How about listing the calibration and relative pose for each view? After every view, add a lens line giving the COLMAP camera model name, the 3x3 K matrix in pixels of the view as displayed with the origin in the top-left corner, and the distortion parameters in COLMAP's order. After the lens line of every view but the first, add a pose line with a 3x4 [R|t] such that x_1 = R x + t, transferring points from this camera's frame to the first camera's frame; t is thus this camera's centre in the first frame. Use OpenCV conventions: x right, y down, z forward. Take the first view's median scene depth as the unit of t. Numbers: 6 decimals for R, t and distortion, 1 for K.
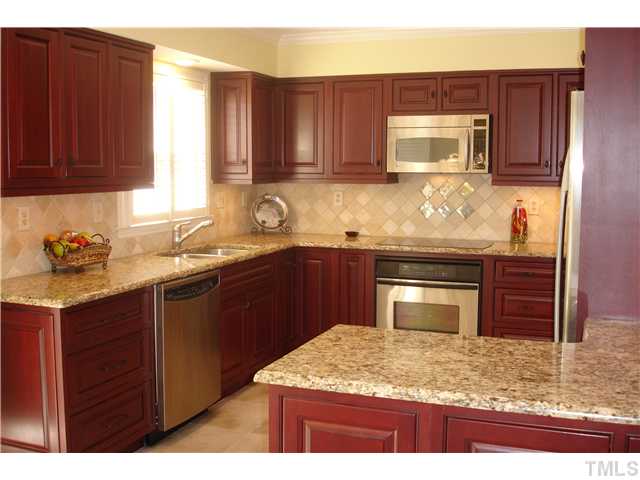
lens RADIAL K [[728.2, 0, 320.0], [0, 728.2, 240.0], [0, 0, 1]] dist [-0.113166, -0.030061]
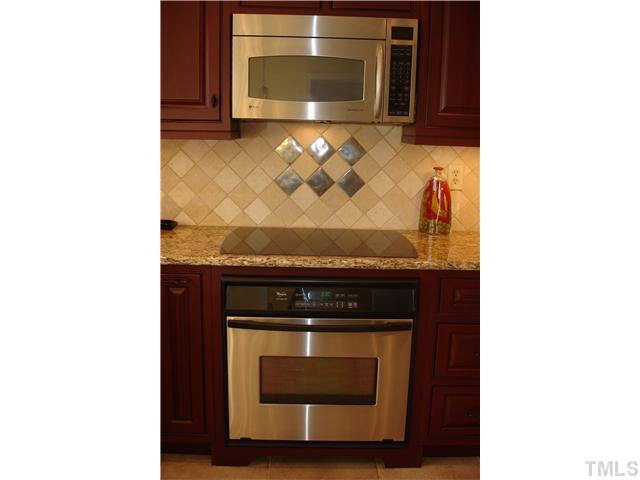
lens RADIAL K [[545.0, 0, 320.0], [0, 545.0, 240.0], [0, 0, 1]] dist [-0.111760, -0.002048]
pose [[0.924644, -0.054359, 0.376933, -0.005285], [0.013763, 0.993884, 0.109569, -0.045742], [-0.380584, -0.096125, 0.919737, 0.595076]]
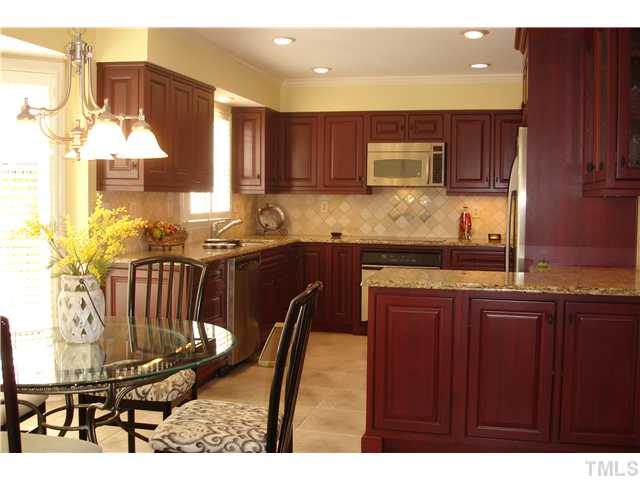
lens RADIAL K [[728.2, 0, 320.0], [0, 728.2, 240.0], [0, 0, 1]] dist [-0.113166, -0.030061]
pose [[0.992223, -0.000092, 0.124471, -0.156852], [0.005198, 0.999158, -0.040703, 0.058642], [-0.124363, 0.041034, 0.991388, -0.291289]]
